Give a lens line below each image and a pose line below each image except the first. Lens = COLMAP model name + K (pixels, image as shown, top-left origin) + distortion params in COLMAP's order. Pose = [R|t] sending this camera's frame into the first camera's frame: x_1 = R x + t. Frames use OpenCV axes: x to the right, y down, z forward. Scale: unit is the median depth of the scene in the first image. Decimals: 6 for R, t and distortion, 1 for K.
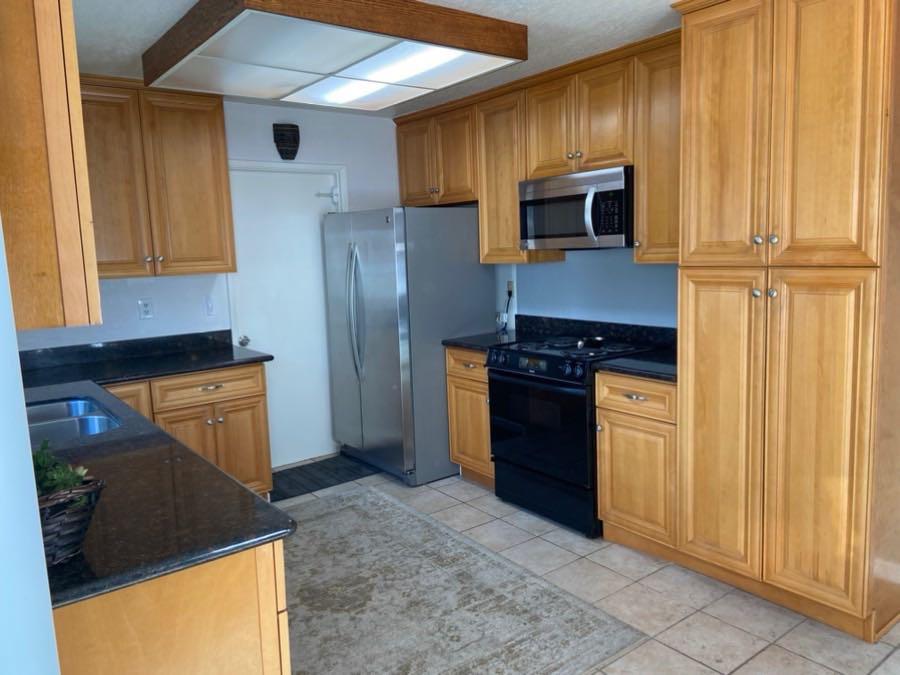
lens RADIAL K [[685.3, 0, 450.3], [0, 685.3, 331.6], [0, 0, 1]] dist [0.103179, -0.112641]
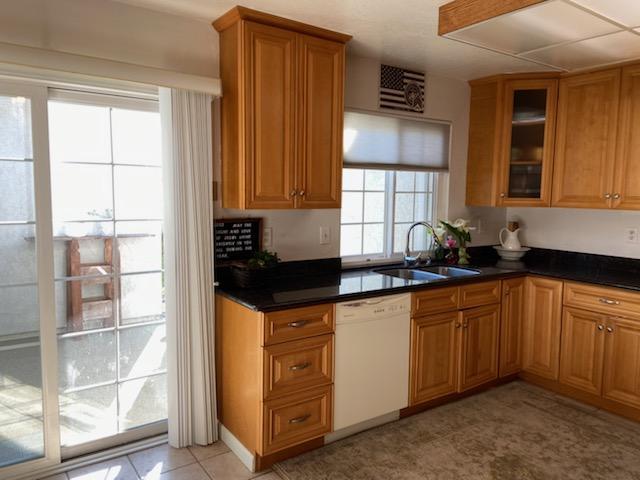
lens RADIAL K [[487.3, 0, 320.3], [0, 487.3, 241.9], [0, 0, 1]] dist [0.103179, -0.112641]
pose [[-0.045288, 0.133669, -0.989991, 0.567141], [-0.143434, 0.979869, 0.138864, -0.075484], [0.988623, 0.148288, -0.025204, 0.533165]]
